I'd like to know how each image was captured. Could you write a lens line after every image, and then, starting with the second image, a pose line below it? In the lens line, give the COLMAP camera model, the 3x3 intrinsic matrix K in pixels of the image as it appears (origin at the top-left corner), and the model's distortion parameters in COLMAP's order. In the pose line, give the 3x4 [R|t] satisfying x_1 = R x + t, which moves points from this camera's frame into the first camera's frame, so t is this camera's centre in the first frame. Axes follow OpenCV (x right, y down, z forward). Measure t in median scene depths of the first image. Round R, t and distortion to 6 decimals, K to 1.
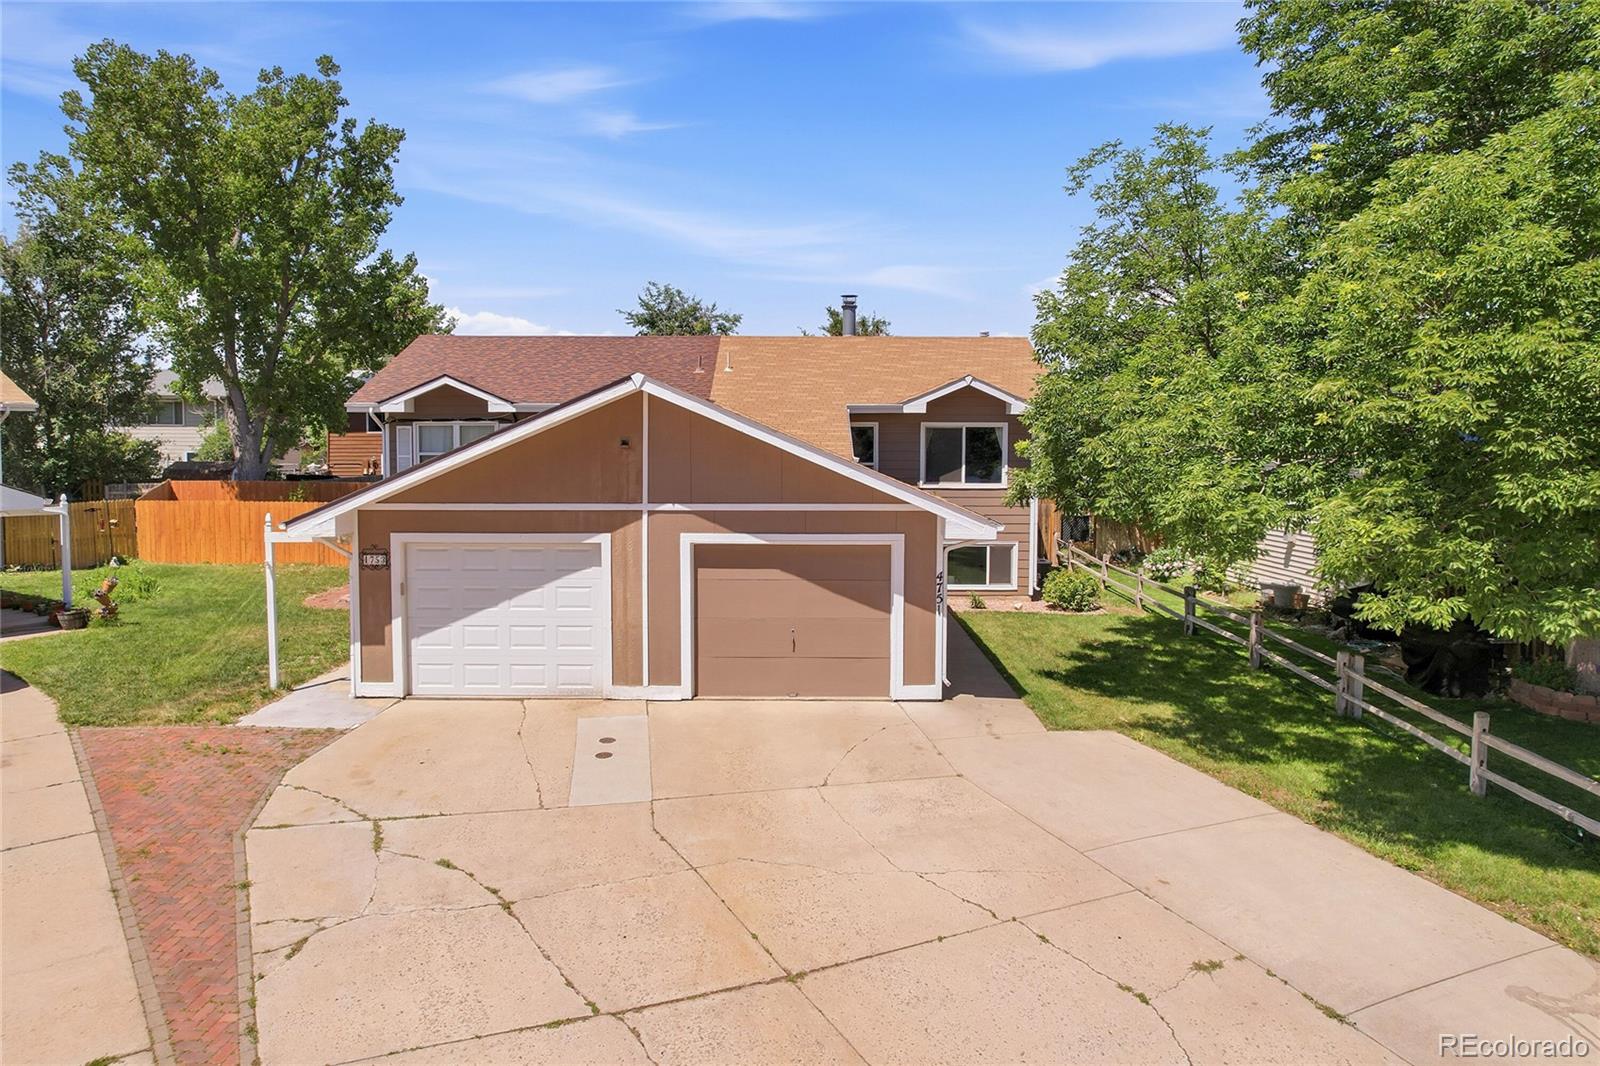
lens RADIAL K [[1048.8, 0, 791.1], [0, 1048.8, 521.2], [0, 0, 1]] dist [-0.033374, 0.007565]
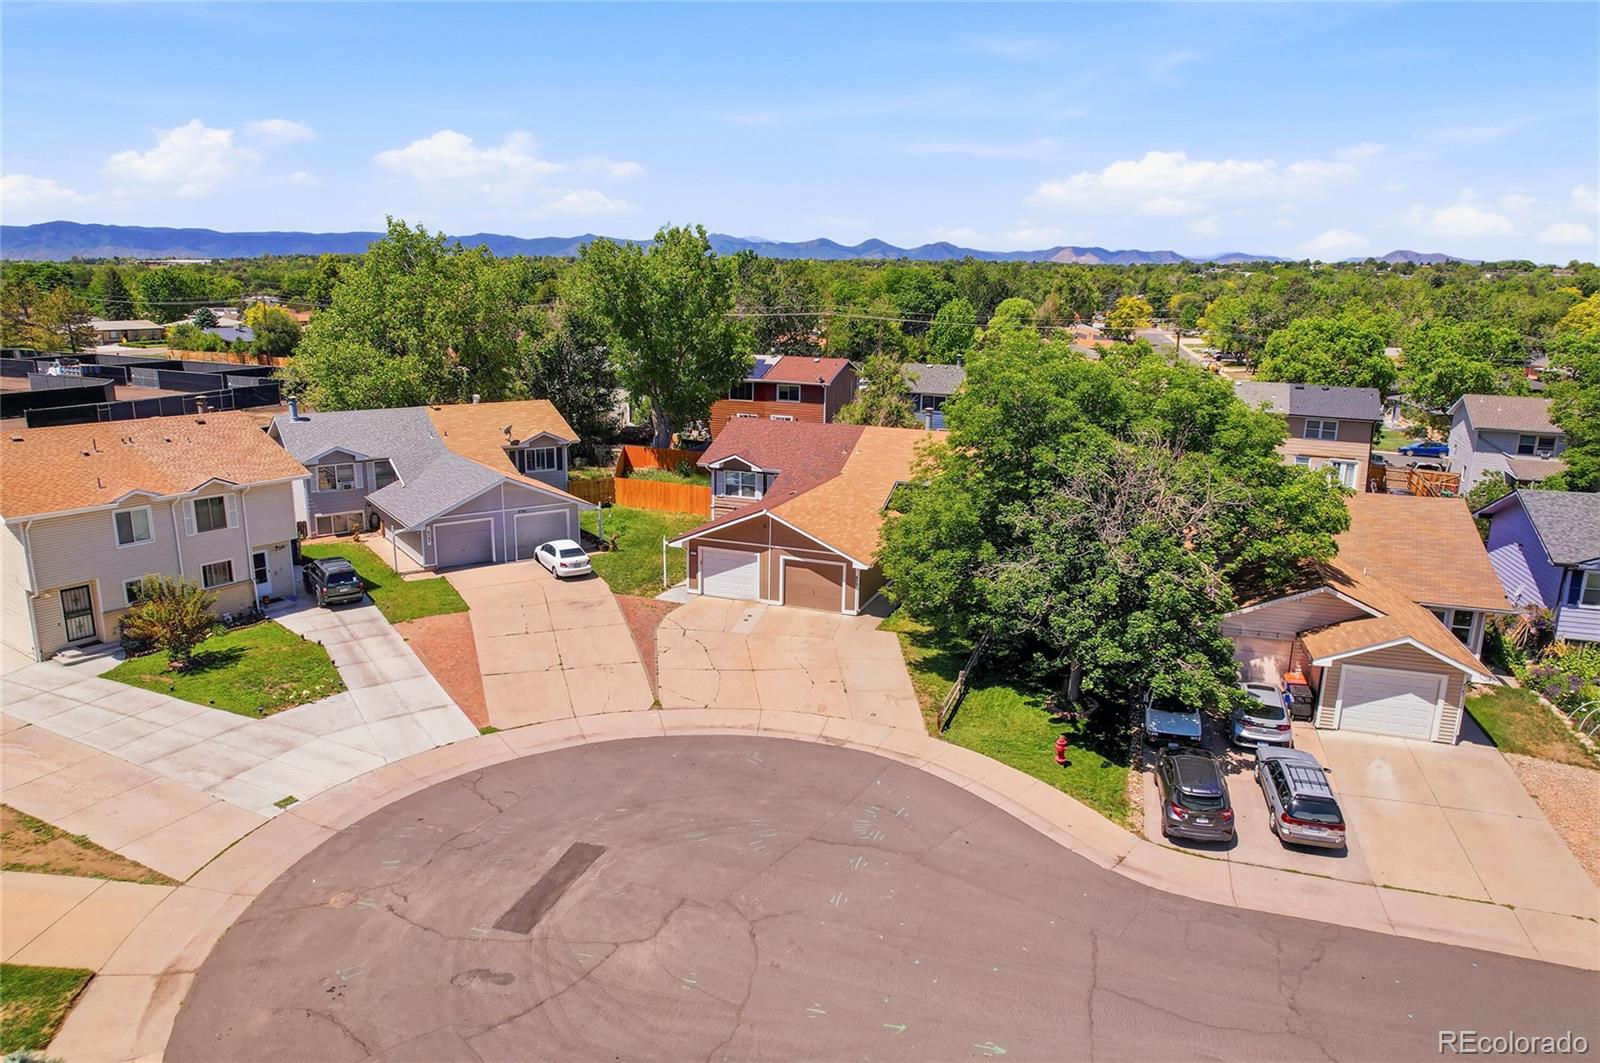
lens RADIAL K [[1089.8, 0, 799.6], [0, 1089.8, 529.3], [0, 0, 1]] dist [-0.008788, -0.000067]
pose [[0.936337, 0.102018, -0.335954, 1.063477], [-0.045450, 0.984023, 0.172142, -0.643933], [0.348148, -0.145914, 0.926014, -2.063357]]
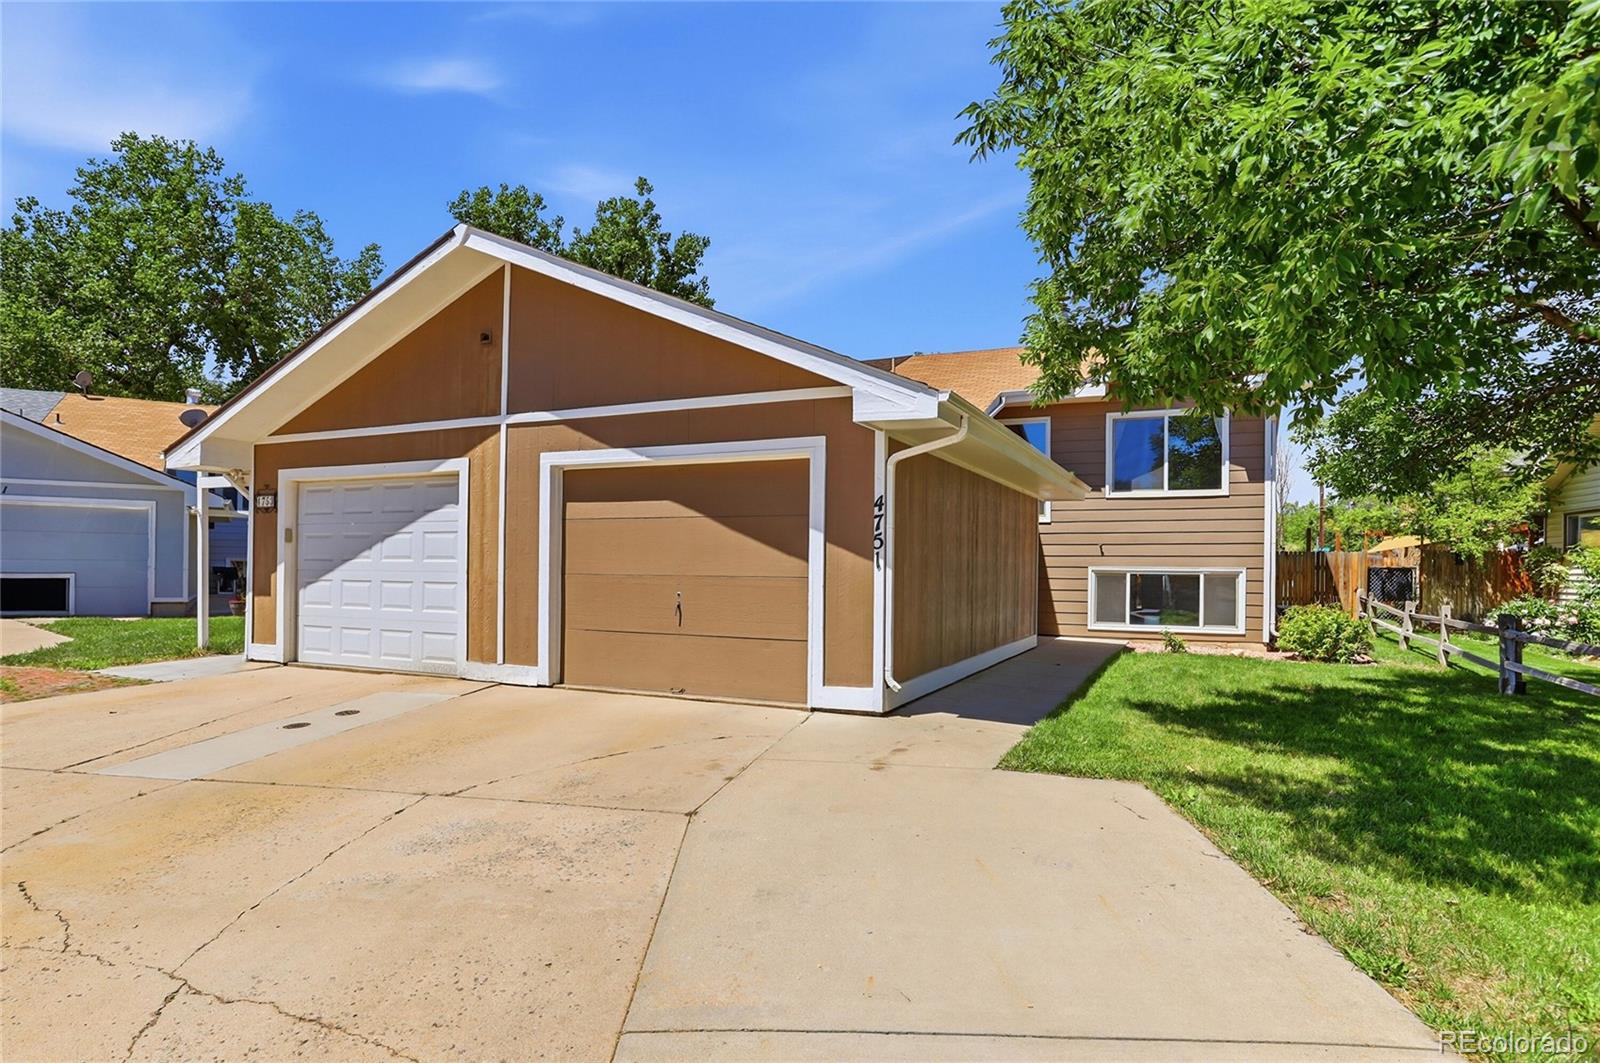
lens RADIAL K [[885.9, 0, 809.6], [0, 885.9, 573.2], [0, 0, 1]] dist [-0.025639, 0.005037]
pose [[0.910284, 0.006833, -0.413927, 0.314145], [-0.041458, 0.996342, -0.074724, 0.131518], [0.411903, 0.085181, 0.907238, 0.526373]]
